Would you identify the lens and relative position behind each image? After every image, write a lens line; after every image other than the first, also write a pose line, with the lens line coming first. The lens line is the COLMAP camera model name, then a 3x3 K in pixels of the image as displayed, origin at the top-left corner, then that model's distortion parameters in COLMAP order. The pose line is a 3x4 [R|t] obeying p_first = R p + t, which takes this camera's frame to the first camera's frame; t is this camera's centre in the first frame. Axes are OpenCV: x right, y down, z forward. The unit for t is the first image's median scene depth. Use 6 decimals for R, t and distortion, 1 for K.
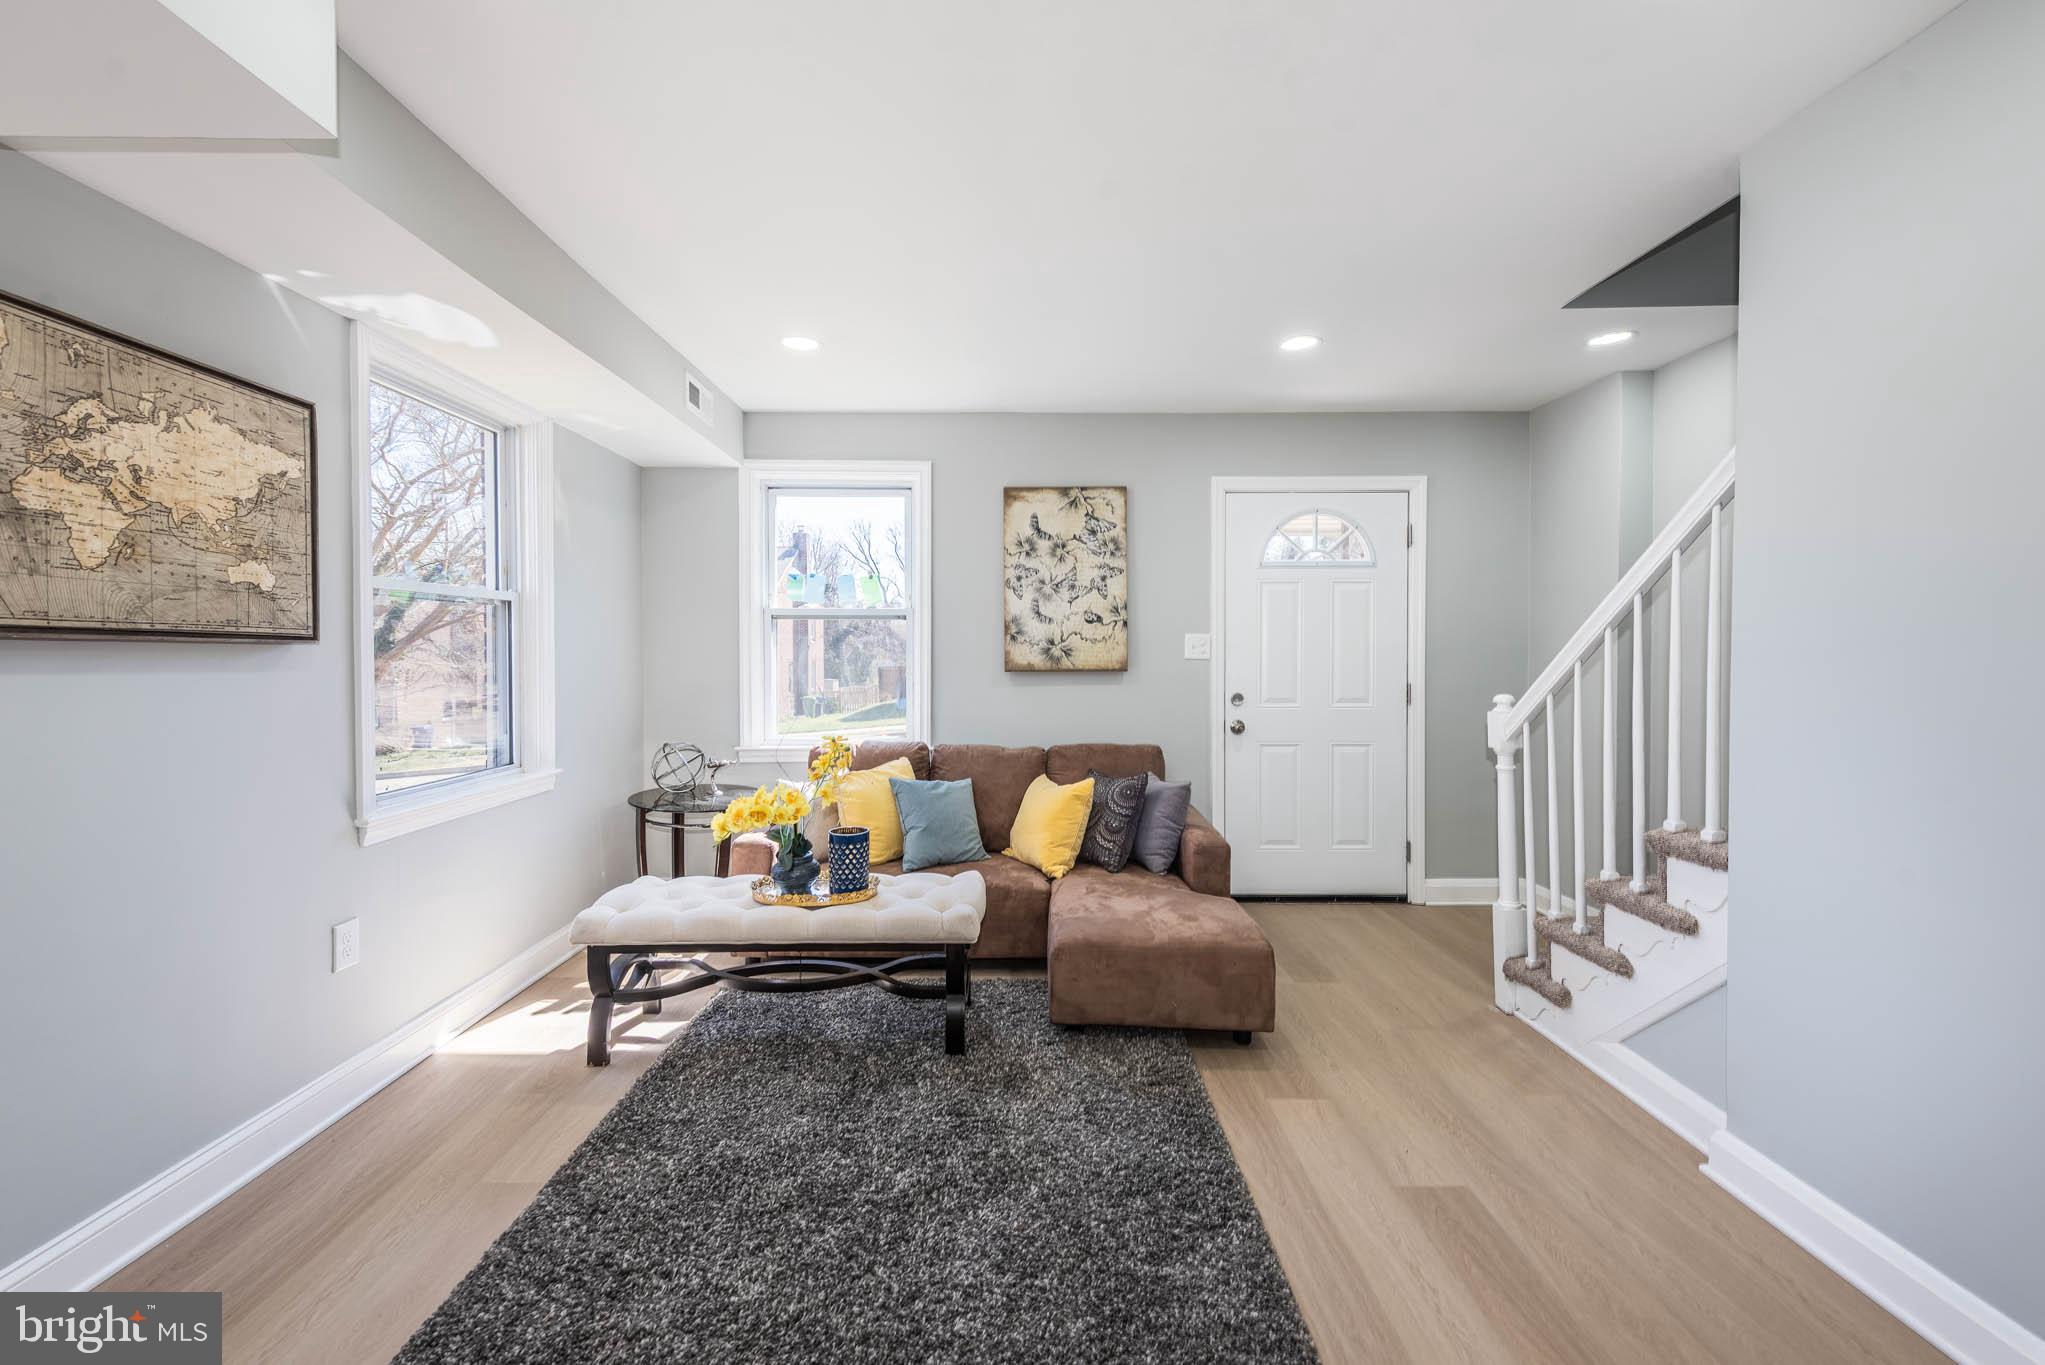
lens RADIAL K [[811.7, 0, 1019.7], [0, 811.7, 672.1], [0, 0, 1]] dist [0.009746, -0.000185]
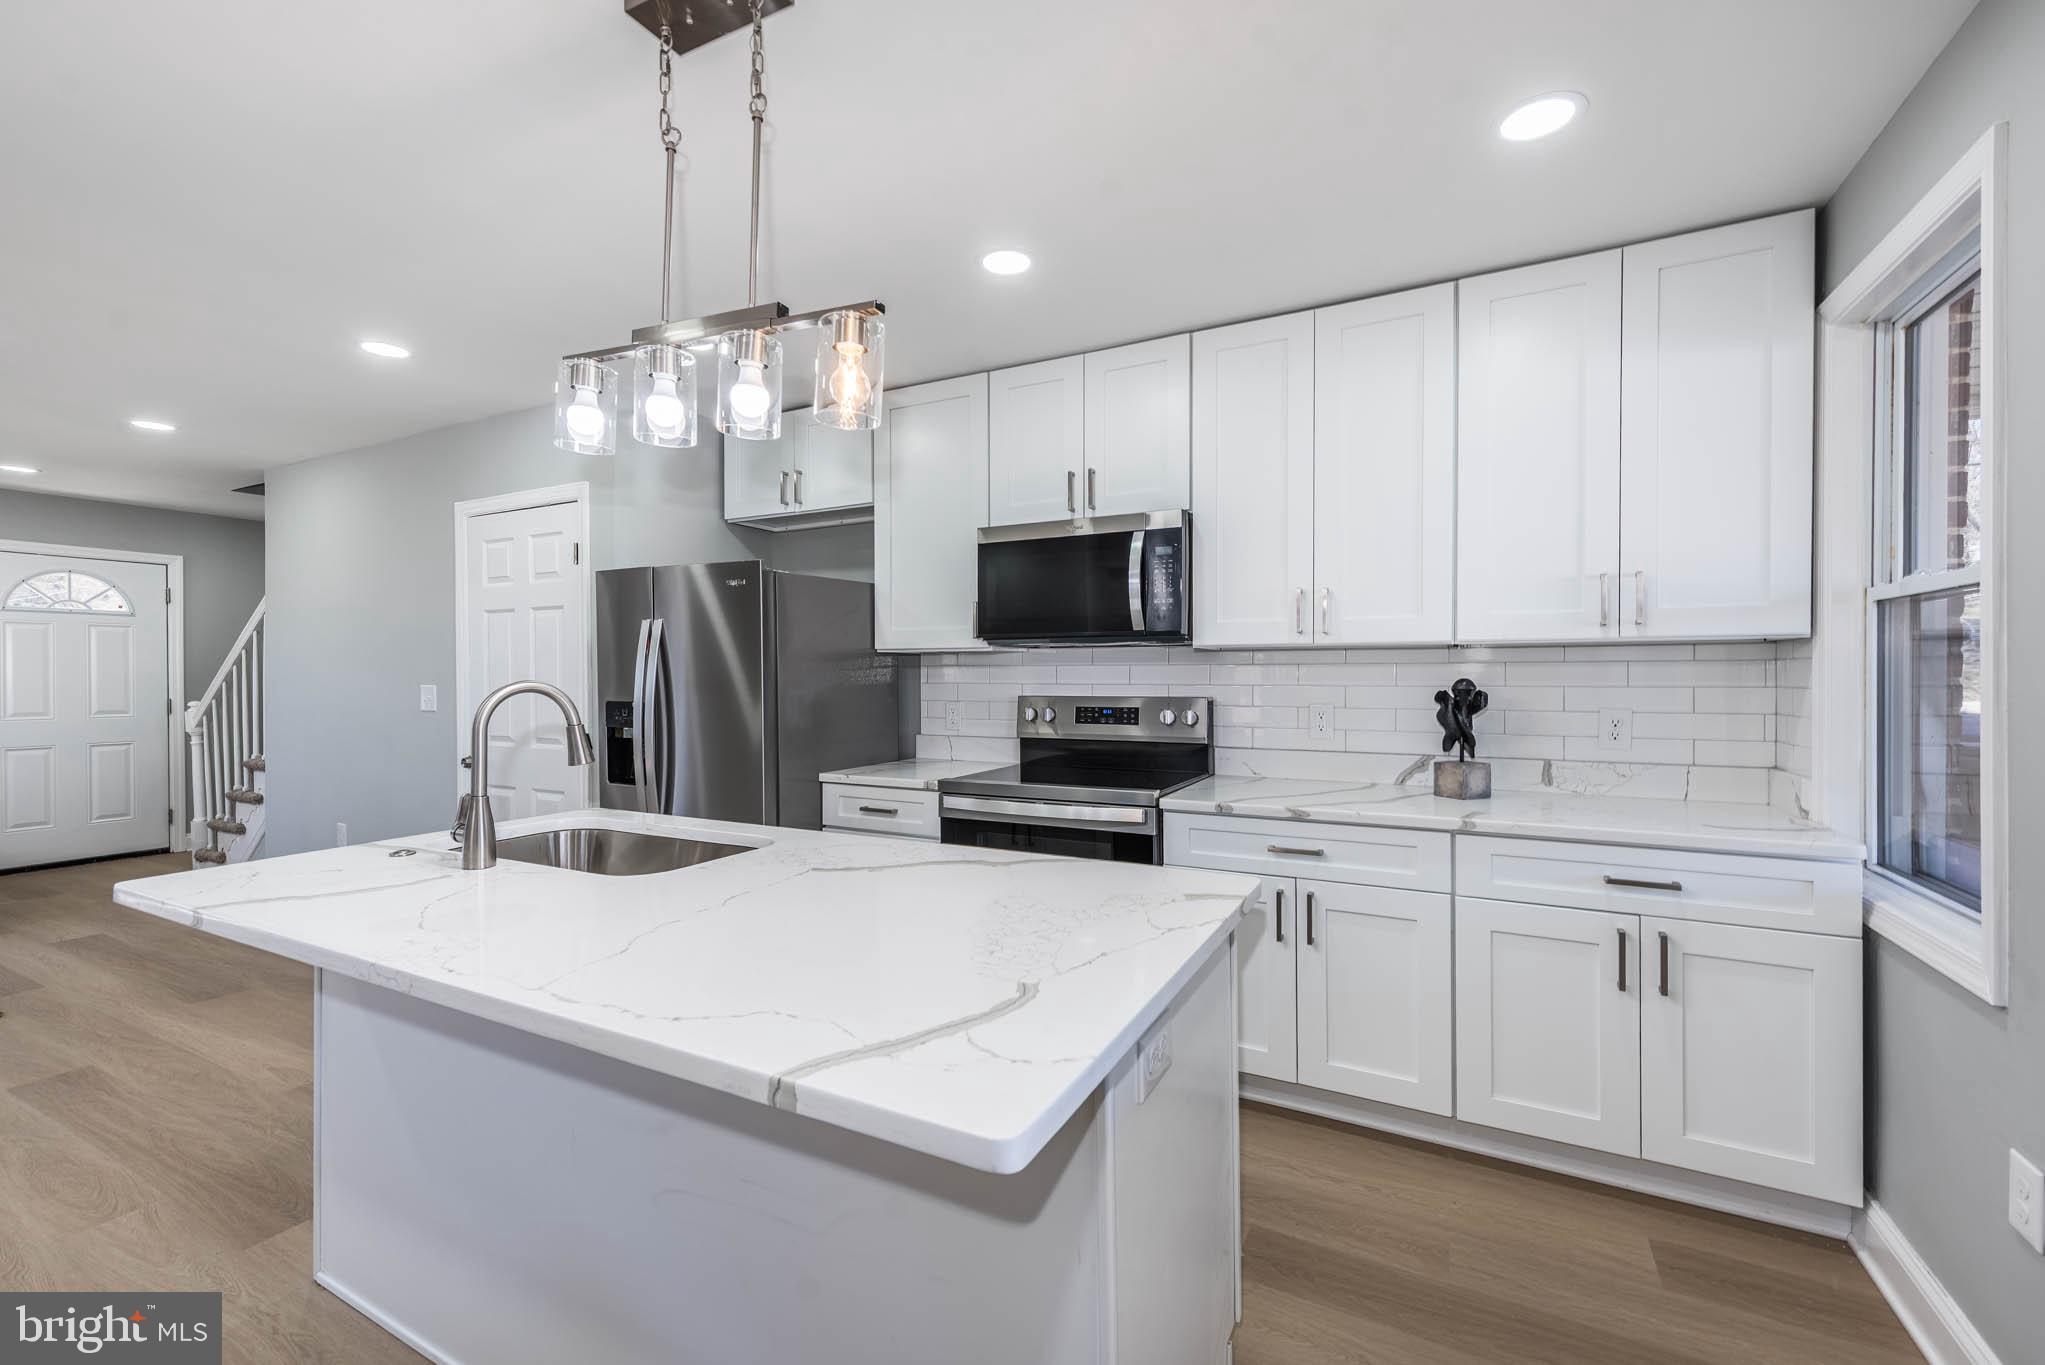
lens RADIAL K [[807.3, 0, 1022.5], [0, 807.3, 682.5], [0, 0, 1]] dist [0.008641, -0.000356]
pose [[0.464248, -0.004807, 0.885692, -0.096747], [0.019419, 0.999800, -0.004752, 0.021004], [-0.885493, 0.019406, 0.464248, -1.018971]]
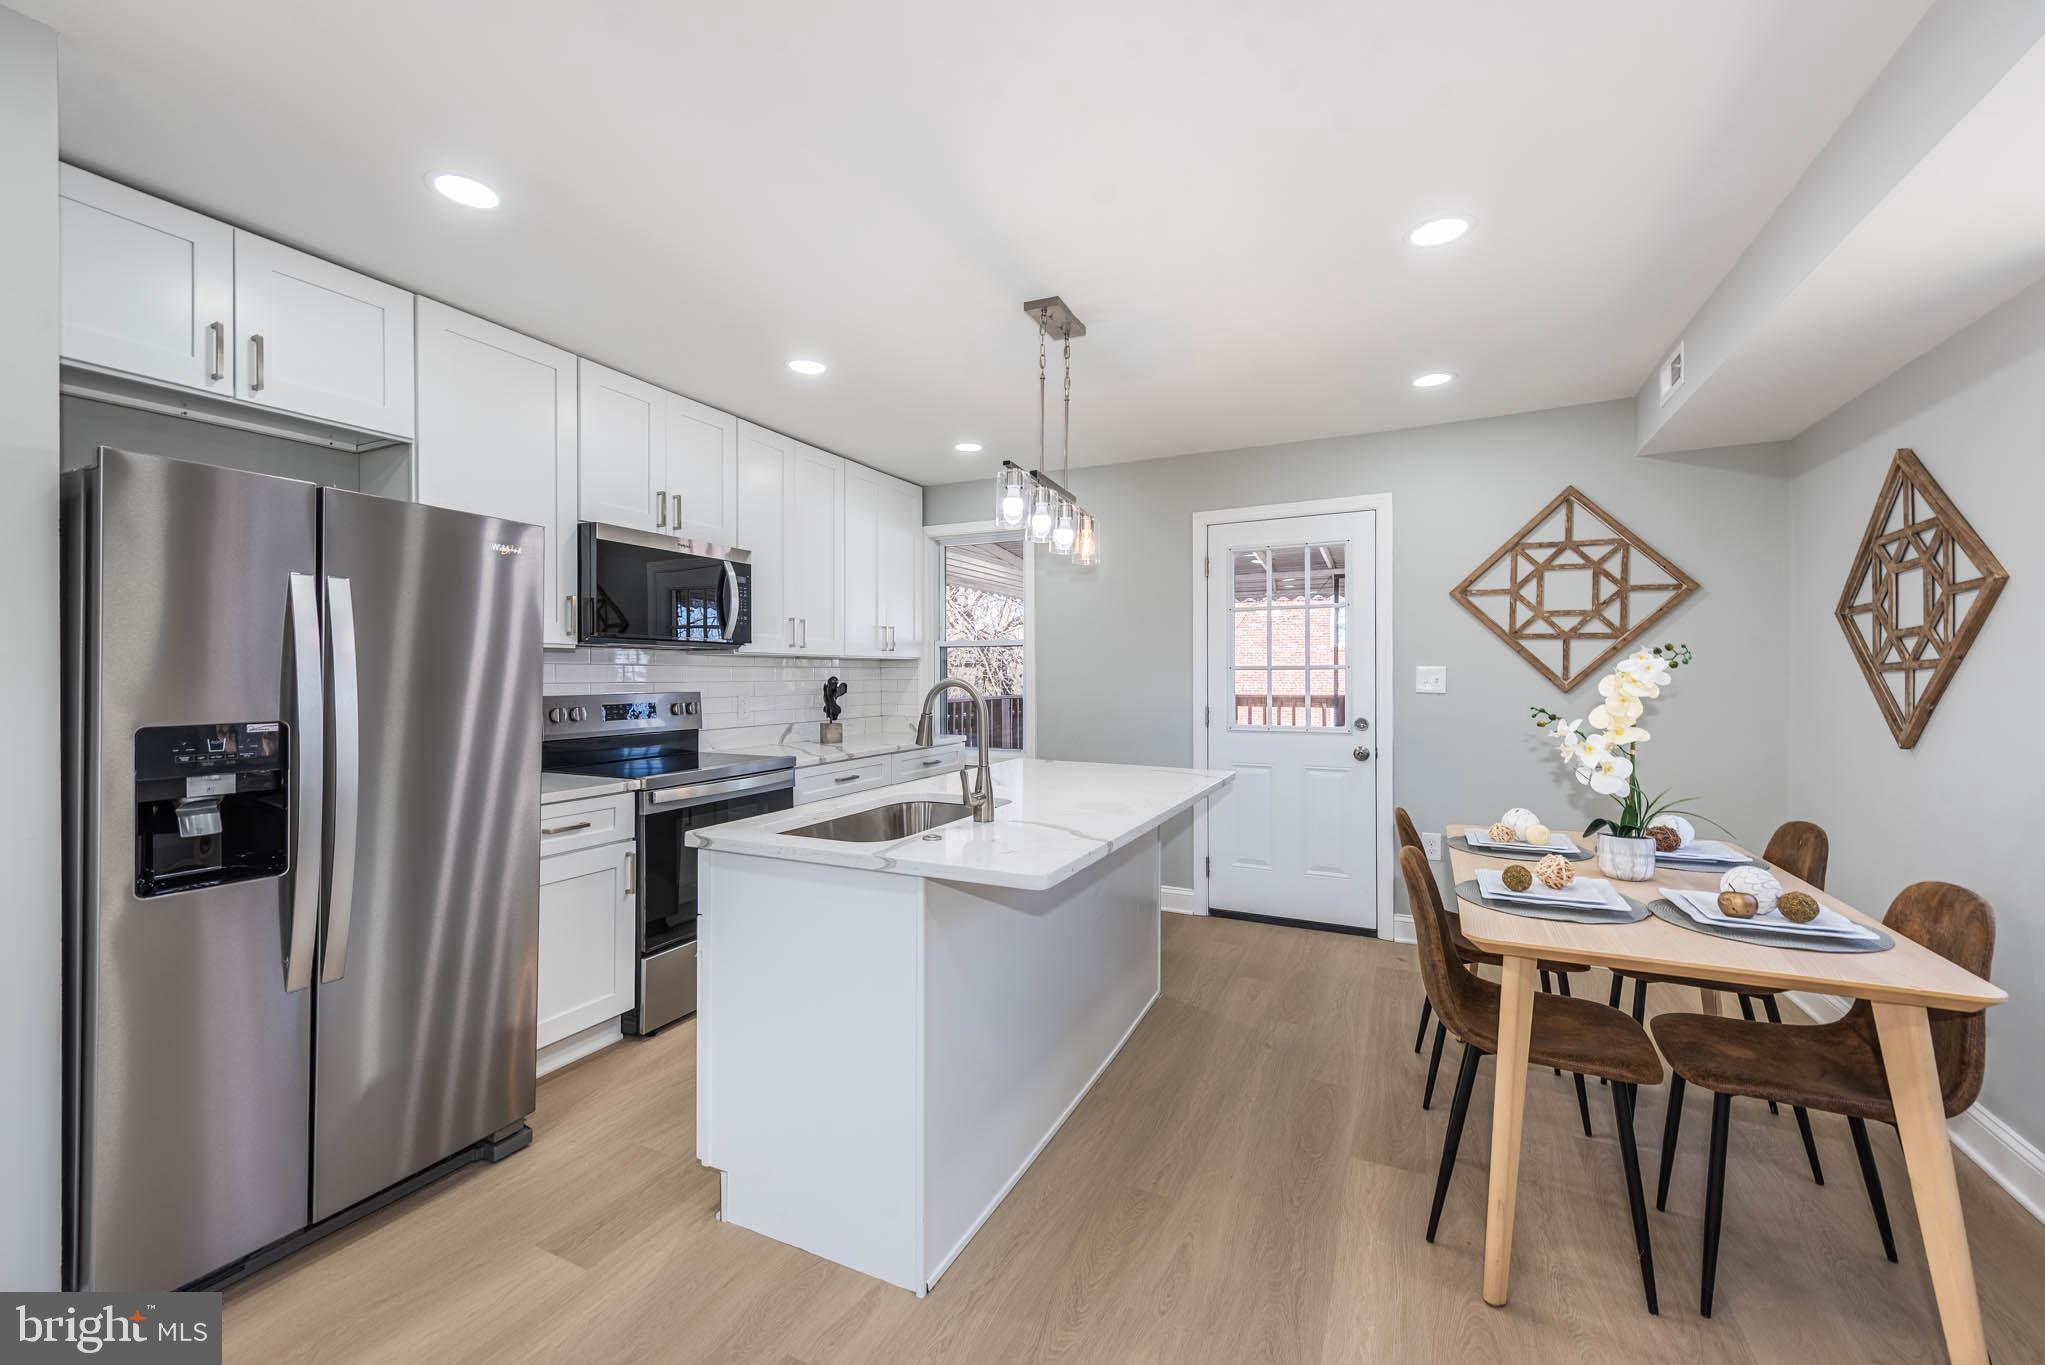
lens RADIAL K [[824.4, 0, 1015.4], [0, 824.4, 680.2], [0, 0, 1]] dist [0.009699, -0.000279]
pose [[-0.891042, 0.000306, 0.453920, -0.126247], [0.013376, 0.999583, 0.025585, 0.001151], [-0.453723, 0.028869, -0.890675, -0.117114]]
